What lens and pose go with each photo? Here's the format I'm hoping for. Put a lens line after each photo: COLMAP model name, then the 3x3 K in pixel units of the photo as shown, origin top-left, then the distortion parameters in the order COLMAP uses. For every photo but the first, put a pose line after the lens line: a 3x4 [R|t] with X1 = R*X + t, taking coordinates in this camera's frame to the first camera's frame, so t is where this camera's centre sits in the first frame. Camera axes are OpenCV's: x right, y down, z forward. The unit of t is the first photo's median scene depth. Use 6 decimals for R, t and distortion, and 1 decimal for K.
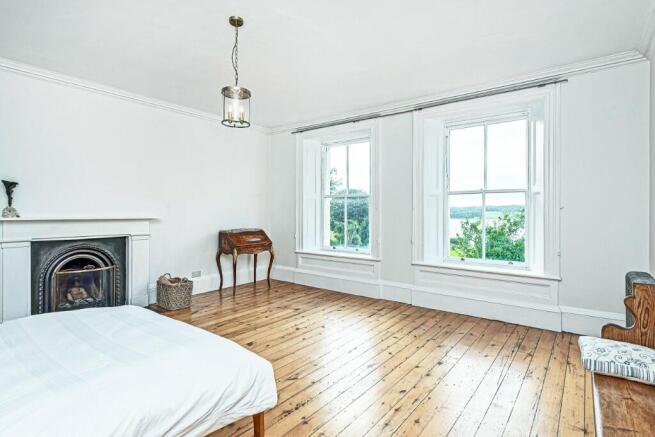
lens RADIAL K [[345.7, 0, 326.5], [0, 345.7, 208.6], [0, 0, 1]] dist [0.021582, -0.000981]
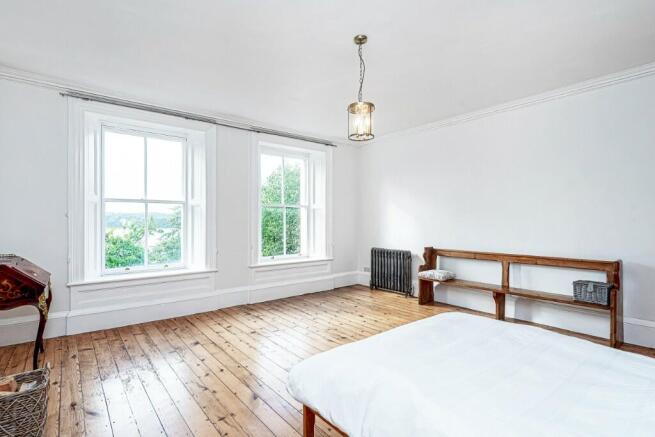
lens RADIAL K [[317.9, 0, 325.6], [0, 317.9, 225.6], [0, 0, 1]] dist [0.000669, 0.000065]
pose [[0.237944, -0.019702, 0.971079, -0.646185], [-0.004905, 0.999757, 0.021485, 0.001567], [-0.971266, -0.009875, 0.237790, 0.483070]]
